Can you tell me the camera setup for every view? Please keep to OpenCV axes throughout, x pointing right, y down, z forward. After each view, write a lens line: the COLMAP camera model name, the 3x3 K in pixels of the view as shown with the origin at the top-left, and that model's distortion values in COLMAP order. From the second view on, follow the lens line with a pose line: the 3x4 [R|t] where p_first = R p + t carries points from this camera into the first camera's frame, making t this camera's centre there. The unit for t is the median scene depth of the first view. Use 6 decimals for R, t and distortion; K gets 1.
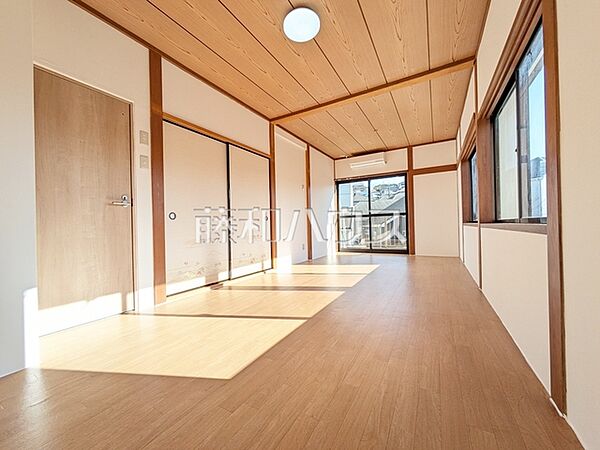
lens RADIAL K [[237.4, 0, 300.0], [0, 237.4, 225.0], [0, 0, 1]] dist [-0.000631, -0.000024]
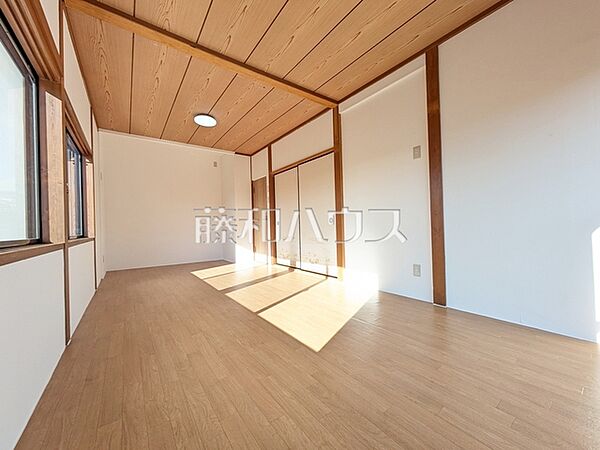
lens RADIAL K [[237.4, 0, 300.0], [0, 237.4, 225.0], [0, 0, 1]] dist [-0.000631, -0.000024]
pose [[-0.404562, 0.027235, -0.914105, 1.015484], [0.043895, 0.998983, 0.010337, -0.032832], [0.913456, -0.035943, -0.405346, 1.728571]]
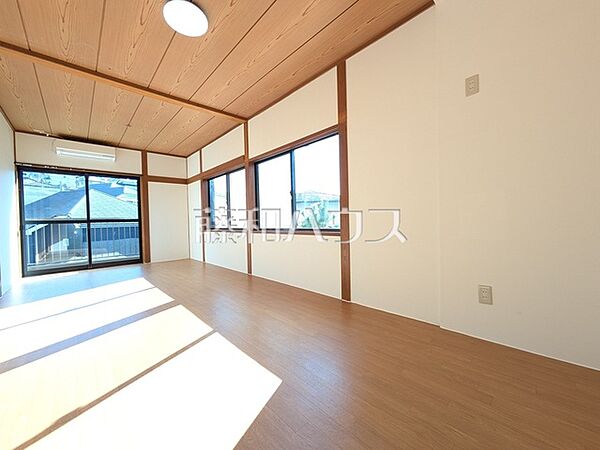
lens RADIAL K [[237.4, 0, 300.0], [0, 237.4, 225.0], [0, 0, 1]] dist [-0.000631, -0.000024]
pose [[0.279905, 0.003071, 0.960023, -0.275358], [0.014635, 0.999865, -0.007465, -0.012353], [-0.959916, 0.016139, 0.279823, 0.124935]]
